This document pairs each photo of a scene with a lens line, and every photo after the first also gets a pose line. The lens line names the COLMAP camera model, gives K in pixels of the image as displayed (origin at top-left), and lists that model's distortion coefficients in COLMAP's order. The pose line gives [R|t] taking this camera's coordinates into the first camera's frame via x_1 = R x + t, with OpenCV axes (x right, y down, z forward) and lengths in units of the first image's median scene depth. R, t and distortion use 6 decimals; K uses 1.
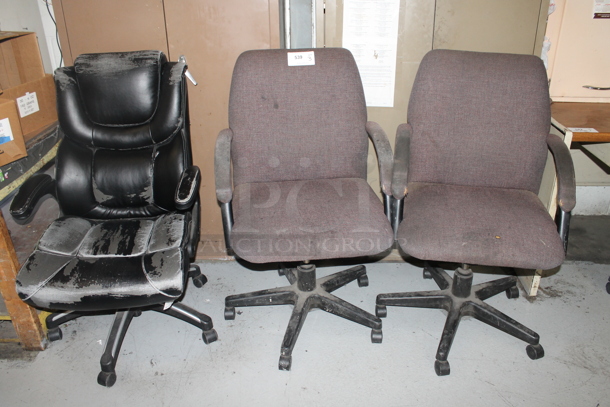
lens RADIAL K [[519.5, 0, 305.6], [0, 519.5, 200.2], [0, 0, 1]] dist [-0.159259, 0.138614]
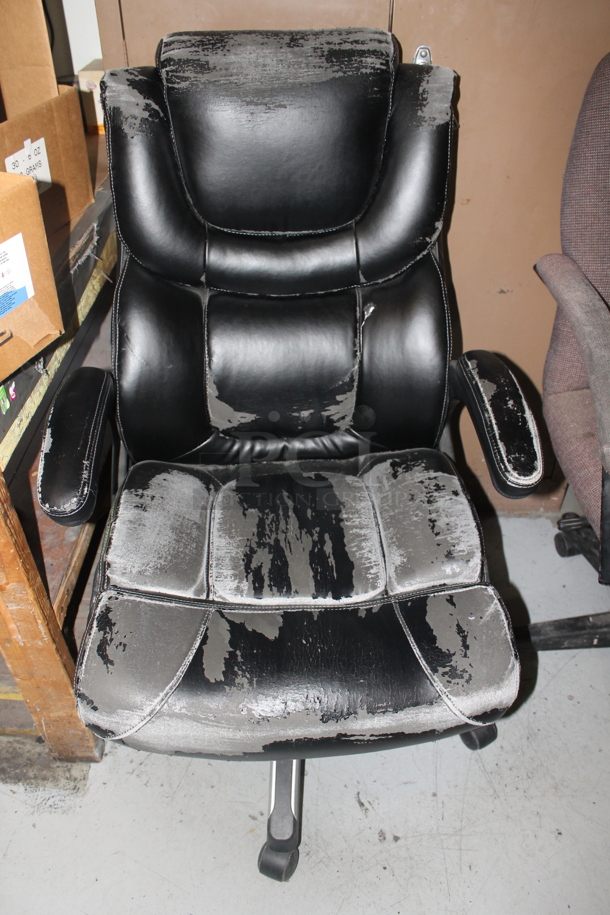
lens RADIAL K [[779.2, 0, 304.3], [0, 779.2, 449.6], [0, 0, 1]] dist [-0.159259, 0.138614]
pose [[0.999682, 0.023593, -0.008880, -0.342333], [-0.021042, 0.974948, 0.221437, -0.119866], [0.013881, -0.221180, 0.975134, 0.408867]]
